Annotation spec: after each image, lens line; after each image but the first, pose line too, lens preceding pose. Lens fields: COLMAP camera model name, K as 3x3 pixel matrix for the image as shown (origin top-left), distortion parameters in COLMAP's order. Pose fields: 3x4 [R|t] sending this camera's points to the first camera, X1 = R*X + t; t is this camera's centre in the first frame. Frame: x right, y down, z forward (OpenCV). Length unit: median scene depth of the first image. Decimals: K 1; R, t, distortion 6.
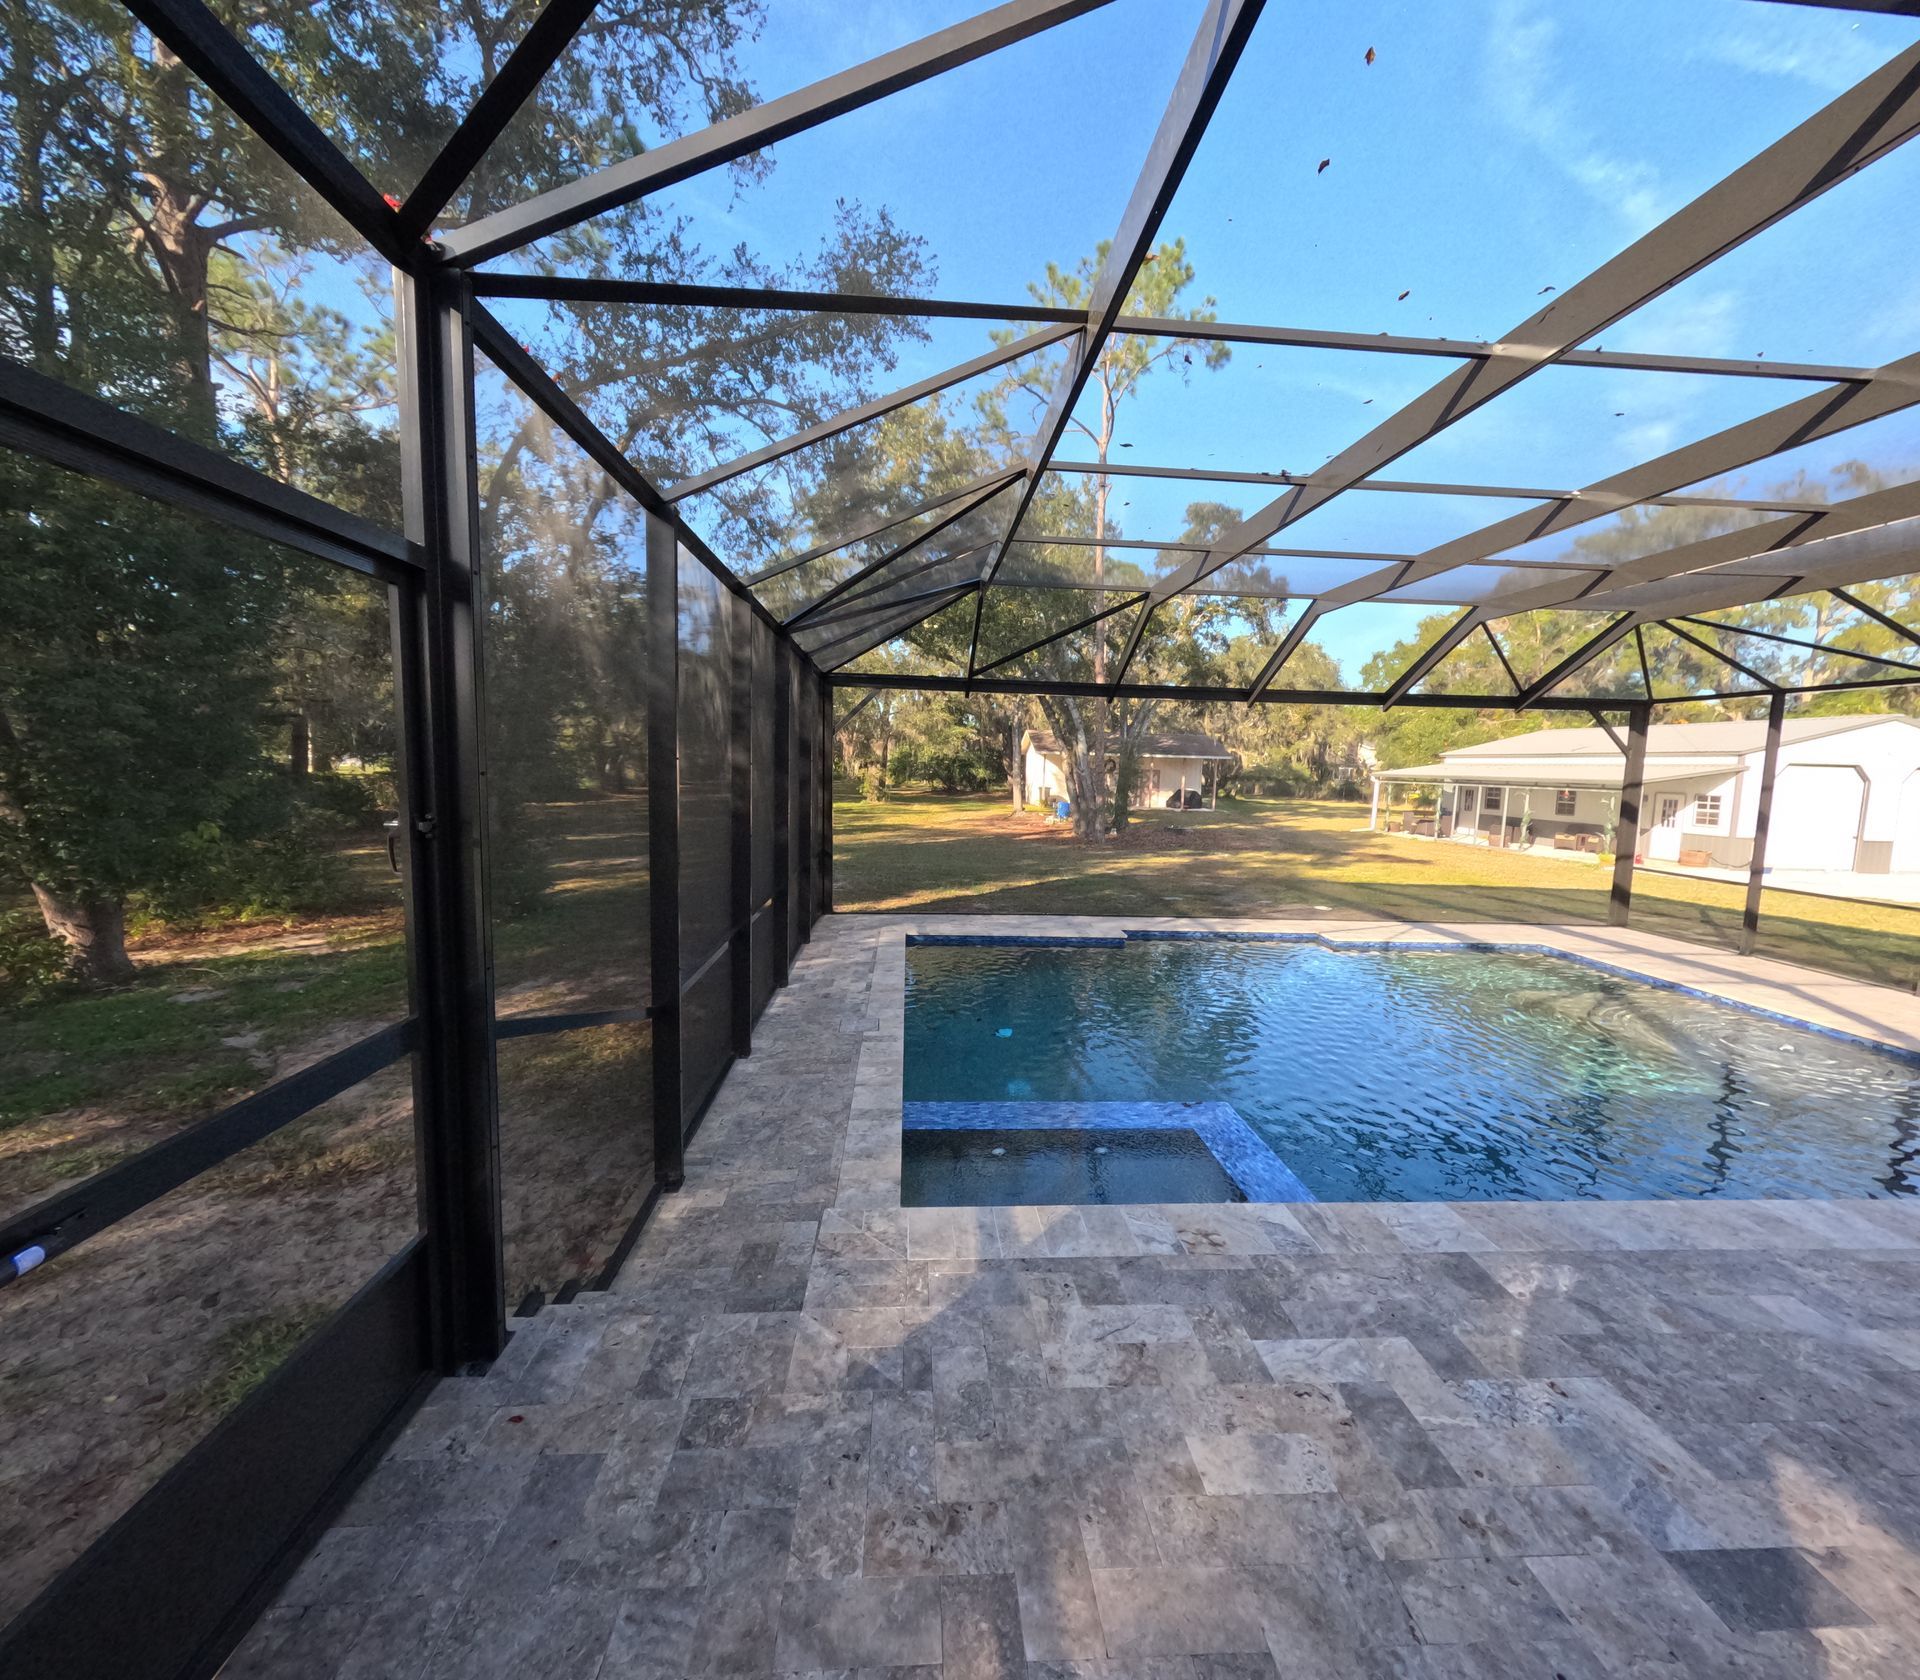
lens RADIAL K [[783.6, 0, 961.3], [0, 783.6, 843.3], [0, 0, 1]] dist [0.000977, 0.001022]
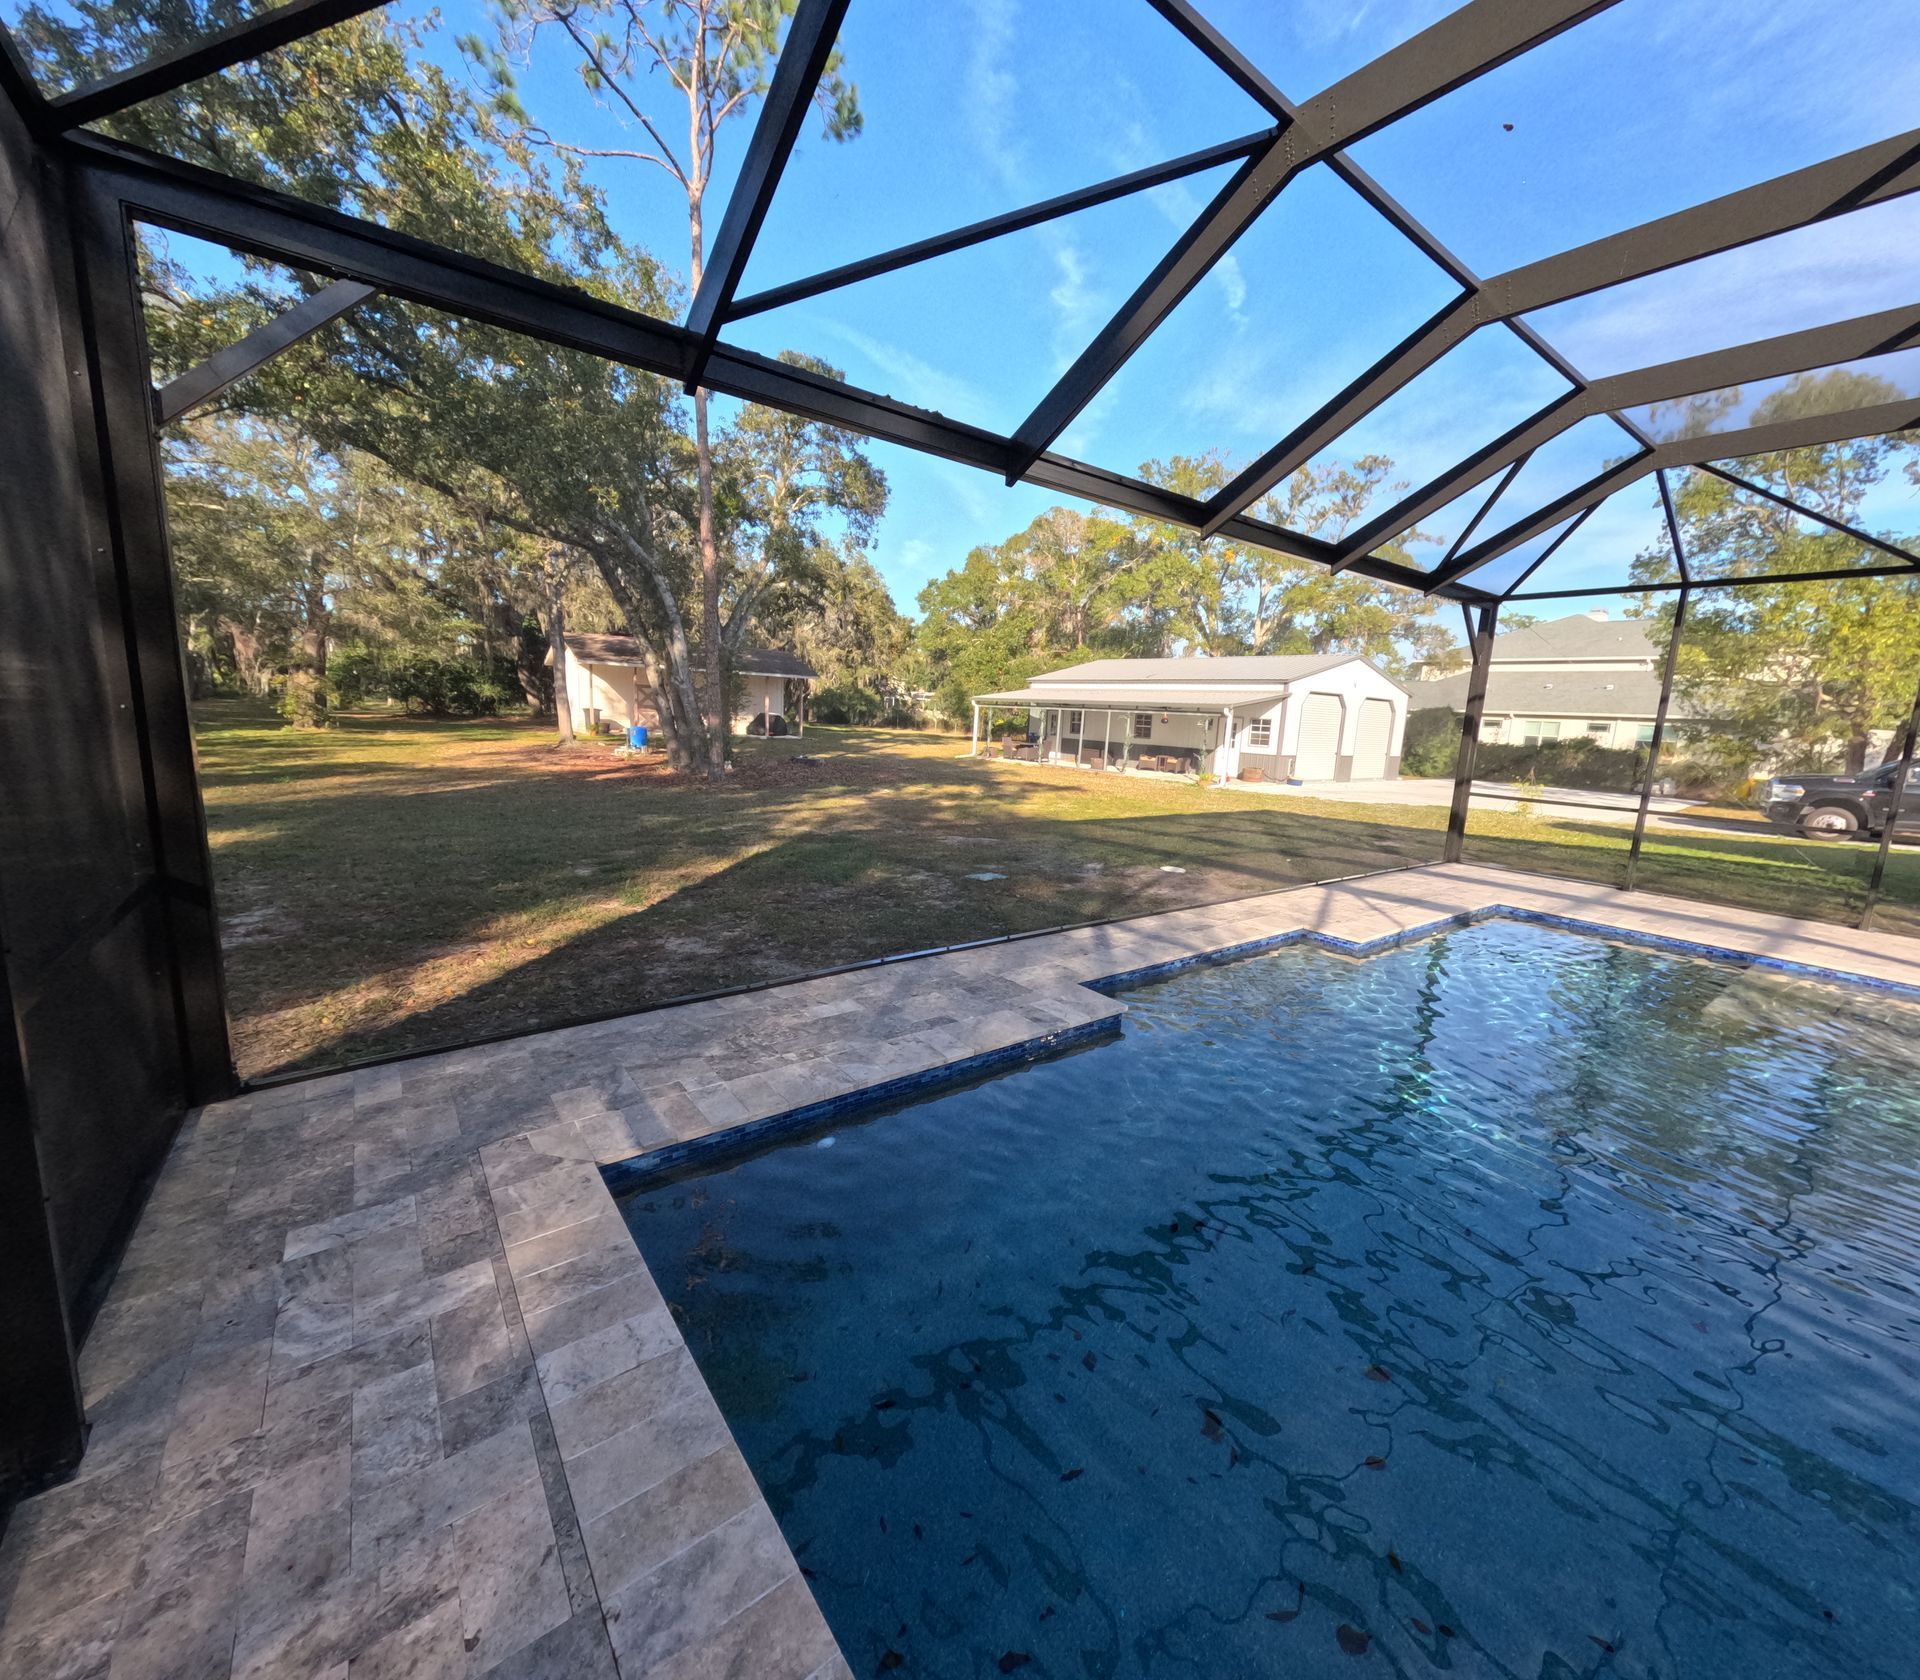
lens RADIAL K [[783.6, 0, 961.5], [0, 783.6, 837.5], [0, 0, 1]] dist [0.000977, 0.001022]
pose [[0.833491, -0.078654, 0.546906, -0.076414], [0.033269, 0.995164, 0.092418, -0.017109], [-0.551530, -0.058835, 0.832078, 0.517936]]
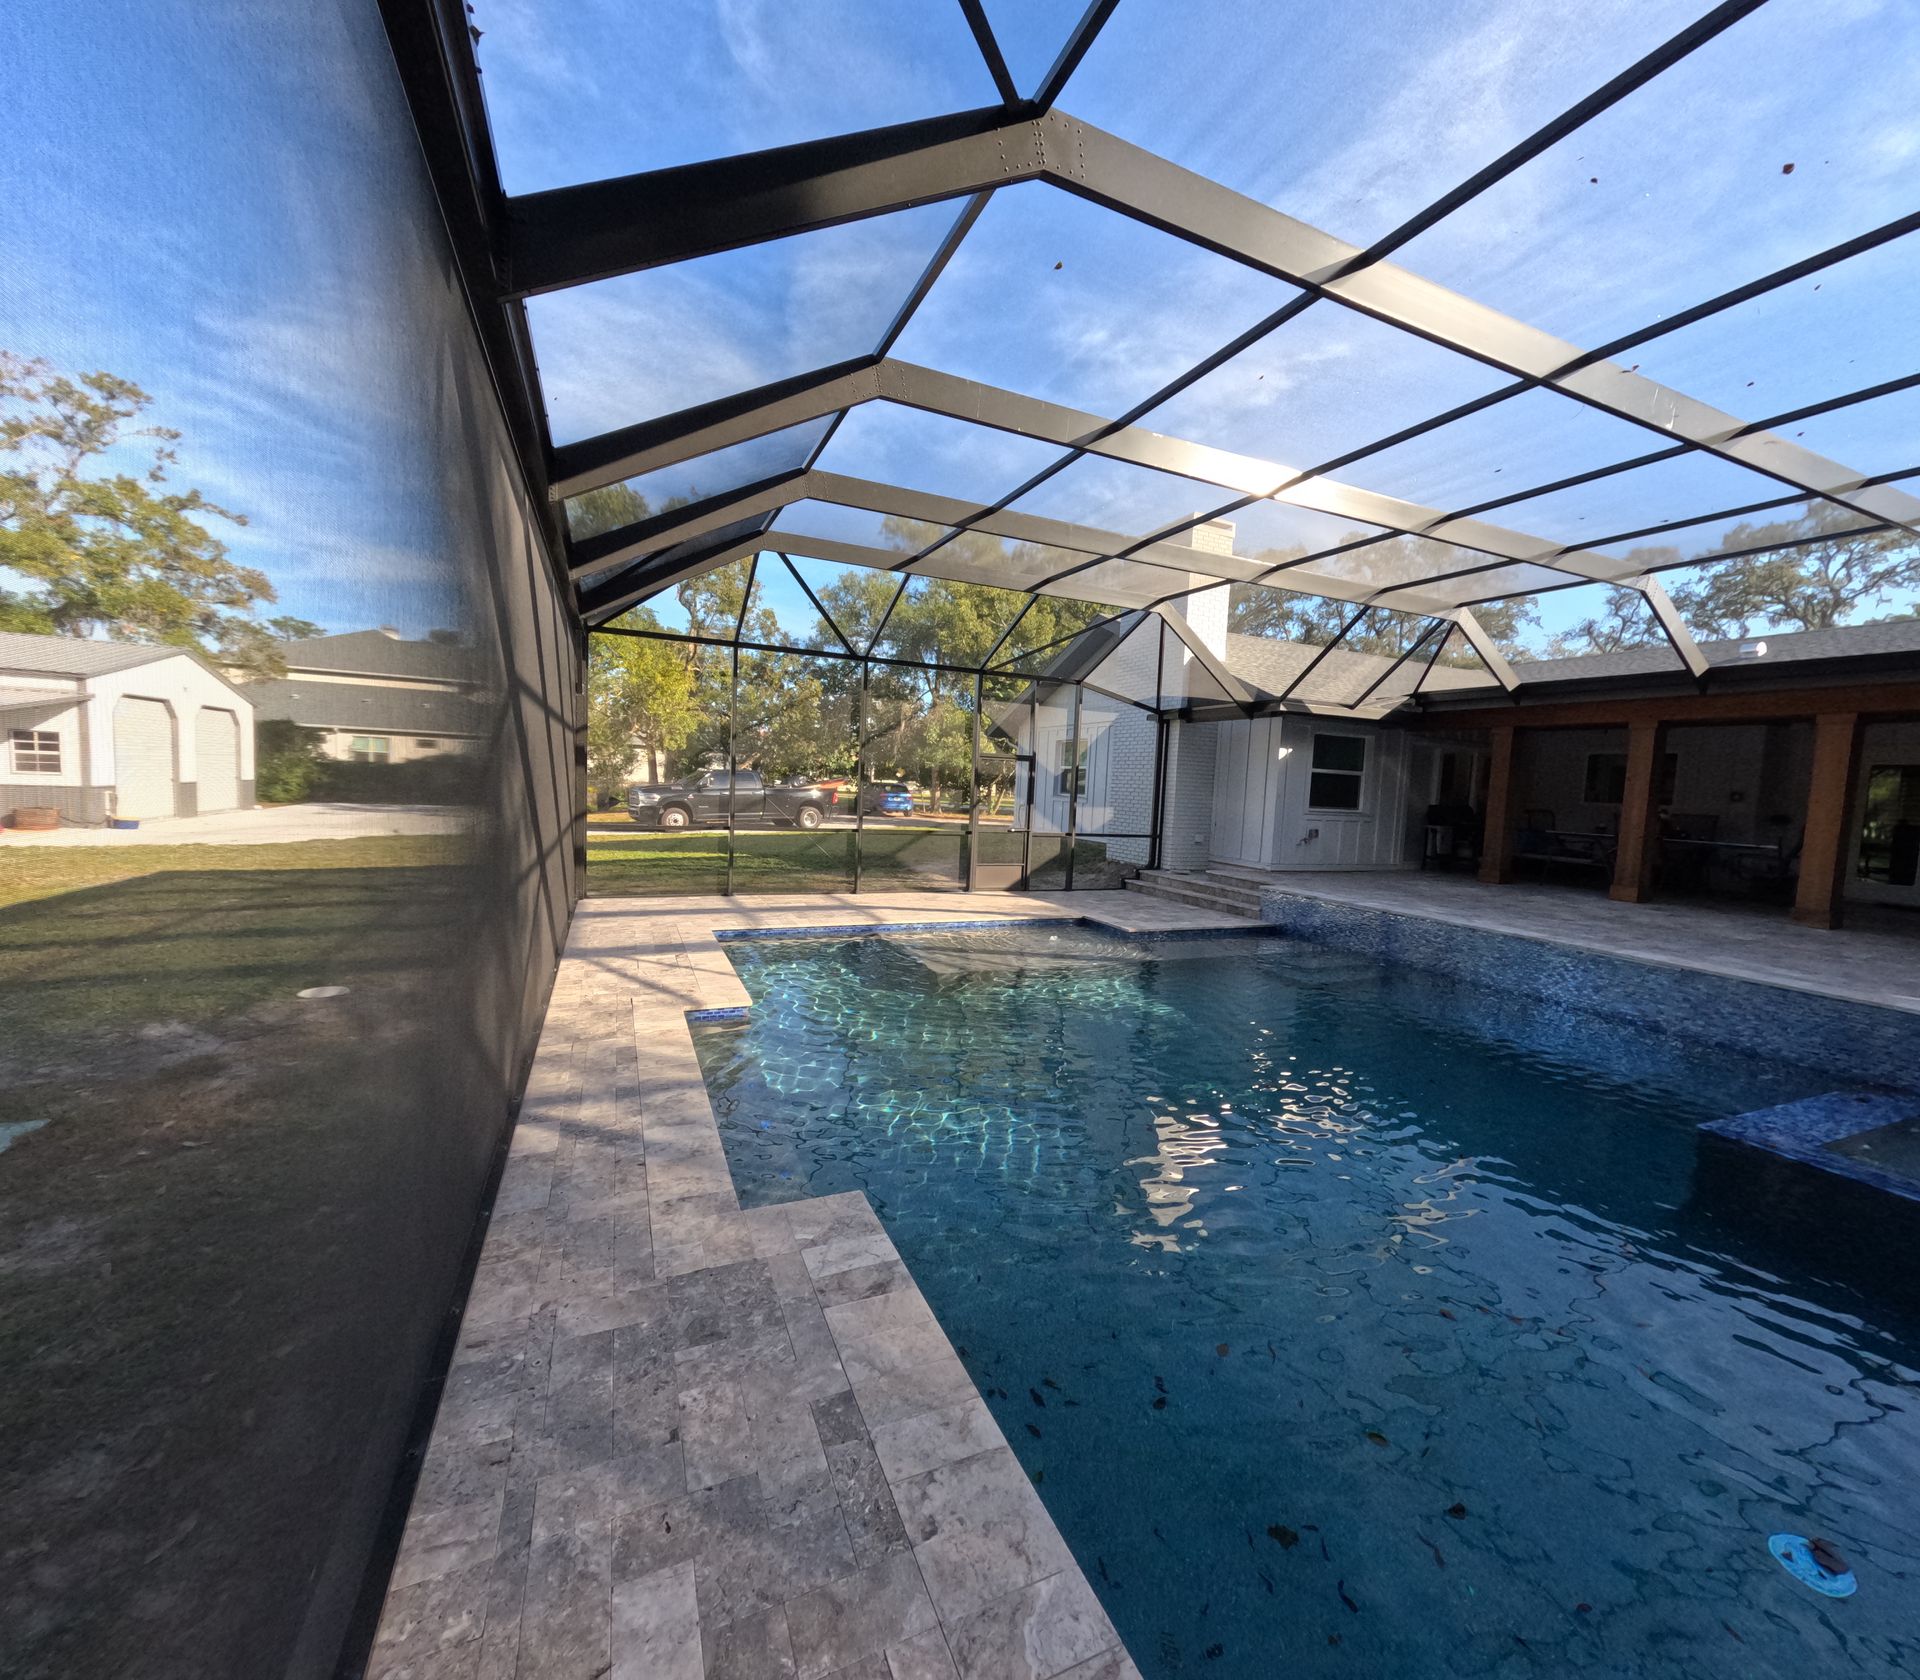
lens RADIAL K [[783.6, 0, 965.3], [0, 783.6, 836.5], [0, 0, 1]] dist [0.000977, 0.001022]
pose [[-0.340008, -0.112572, 0.933660, -0.056321], [0.041912, 0.990009, 0.134630, -0.047235], [-0.939488, 0.084907, -0.331893, 0.798125]]
